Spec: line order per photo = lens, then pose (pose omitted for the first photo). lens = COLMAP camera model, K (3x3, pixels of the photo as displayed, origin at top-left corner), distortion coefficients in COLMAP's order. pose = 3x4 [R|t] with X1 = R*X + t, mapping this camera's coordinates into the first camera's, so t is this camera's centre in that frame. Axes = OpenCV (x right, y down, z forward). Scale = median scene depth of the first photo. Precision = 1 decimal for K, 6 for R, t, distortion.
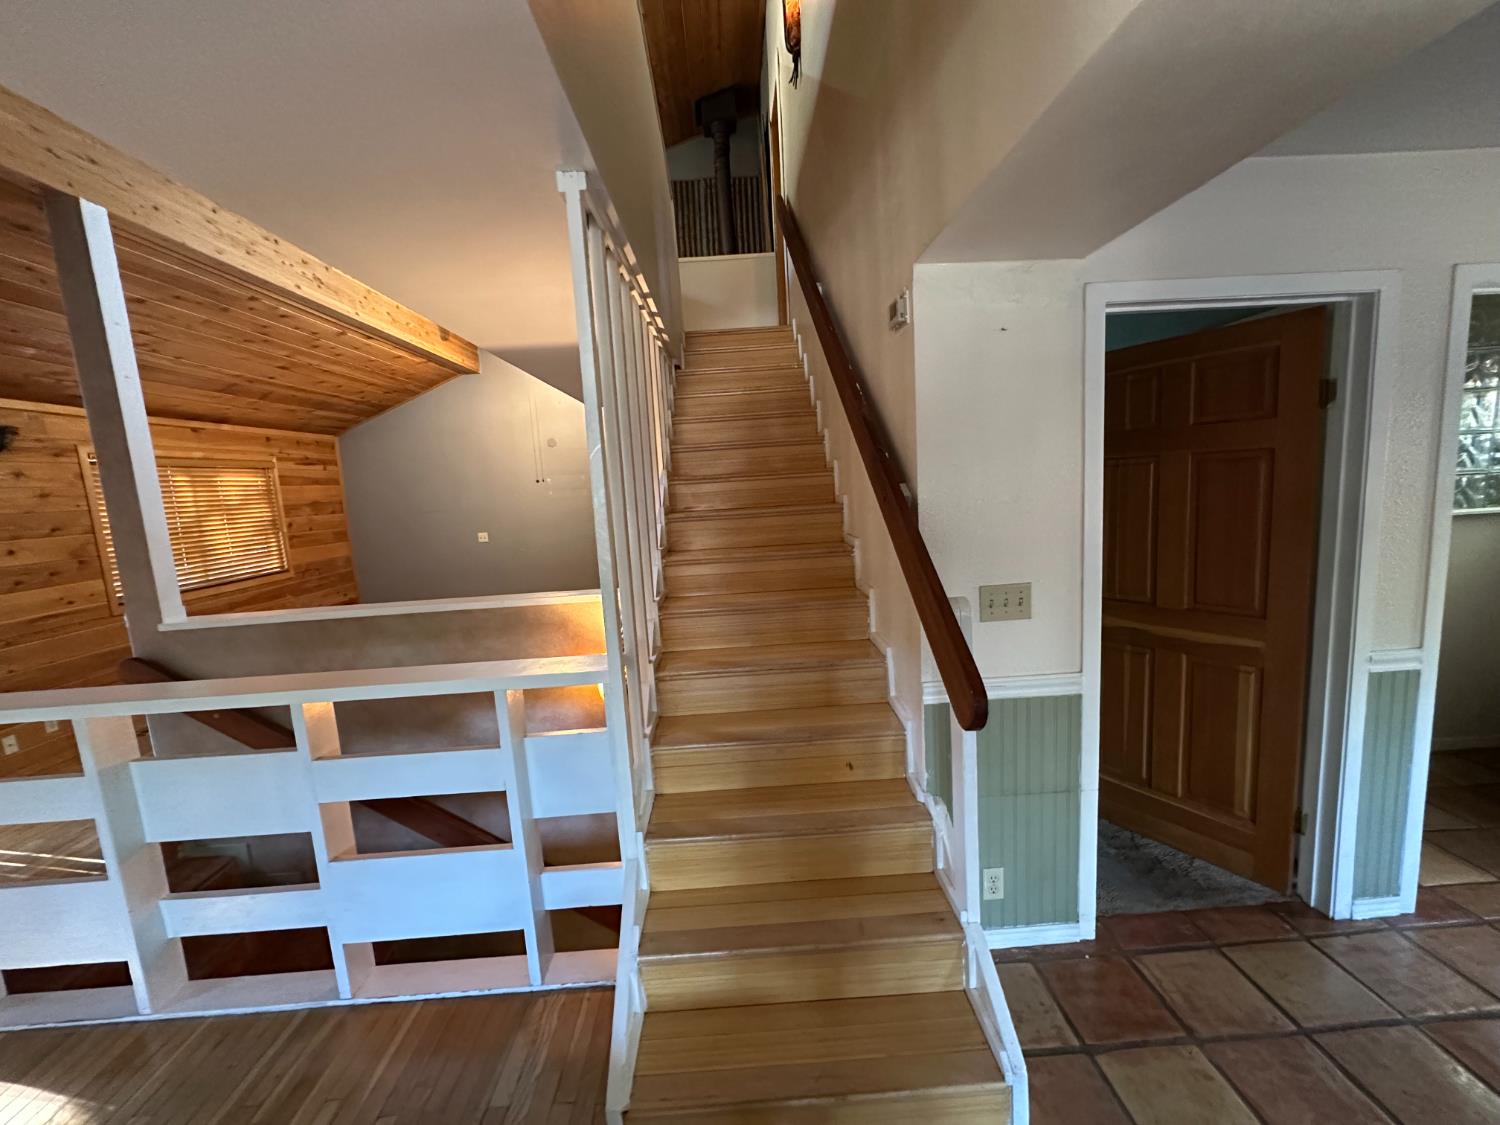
lens RADIAL K [[601.6, 0, 751.1], [0, 601.6, 561.2], [0, 0, 1]] dist [-0.004421, 0.000575]
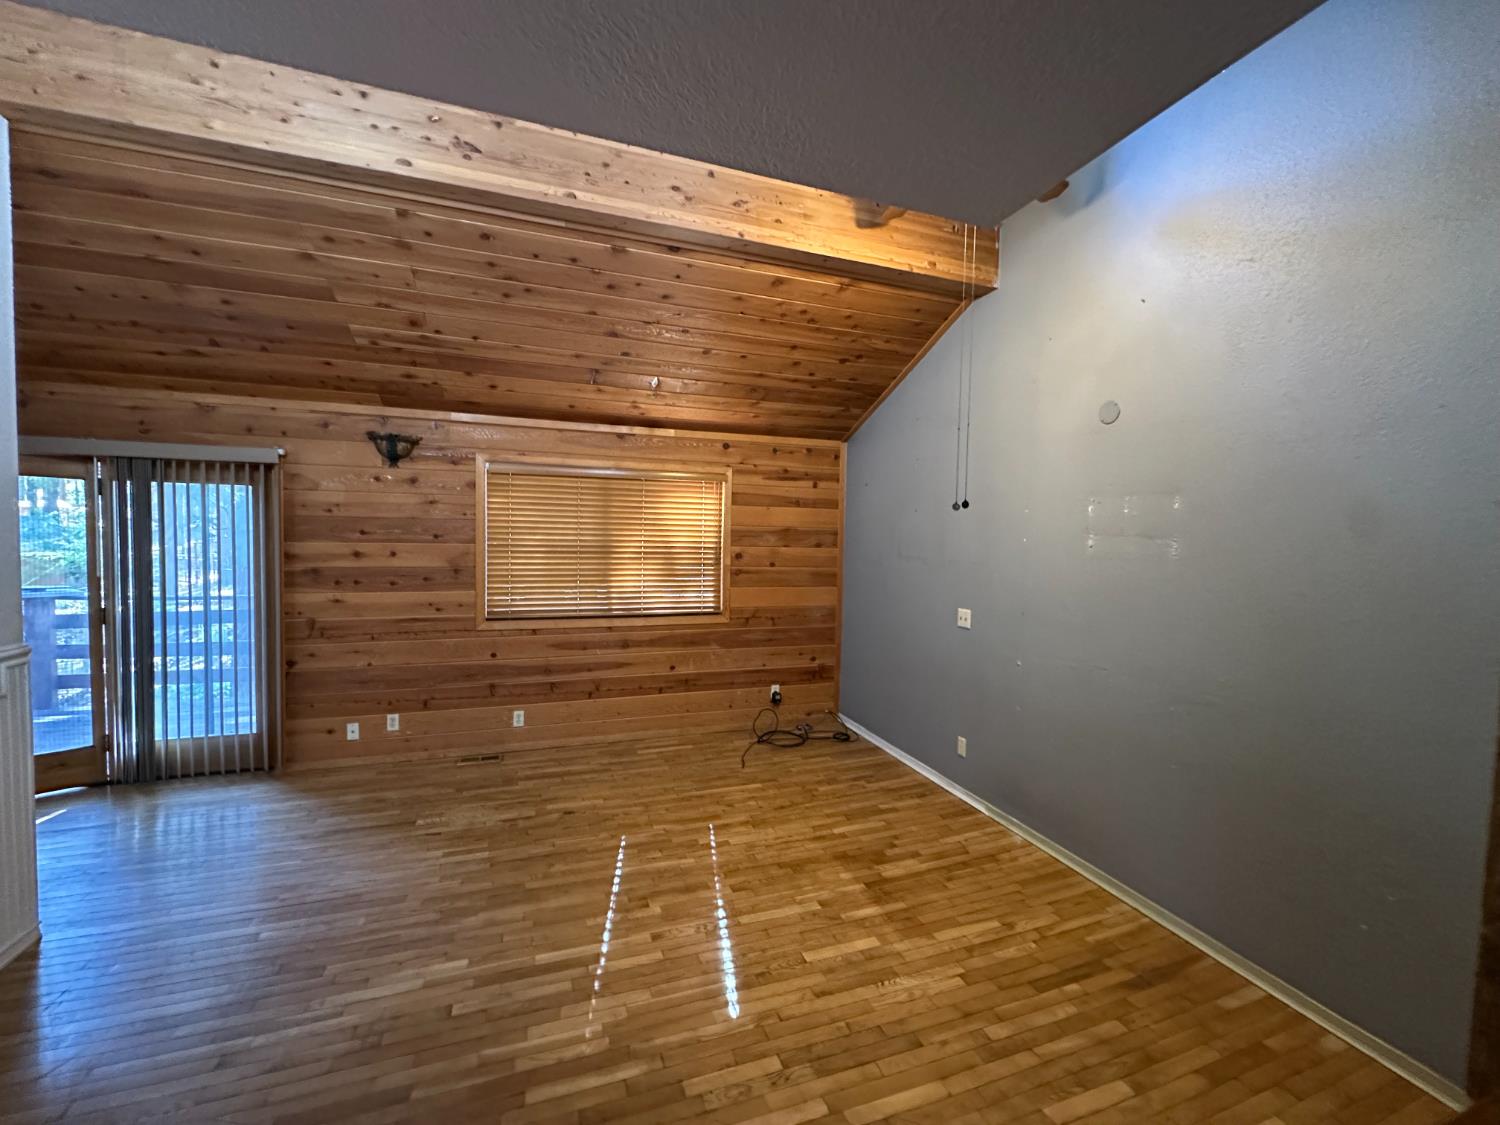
lens RADIAL K [[601.6, 0, 747.7], [0, 601.6, 564.0], [0, 0, 1]] dist [-0.004421, 0.000575]
pose [[0.295696, 0.108393, -0.949113, -0.026768], [-0.161820, 0.984867, 0.062061, -0.101311], [0.941477, 0.135234, 0.308761, 0.780517]]
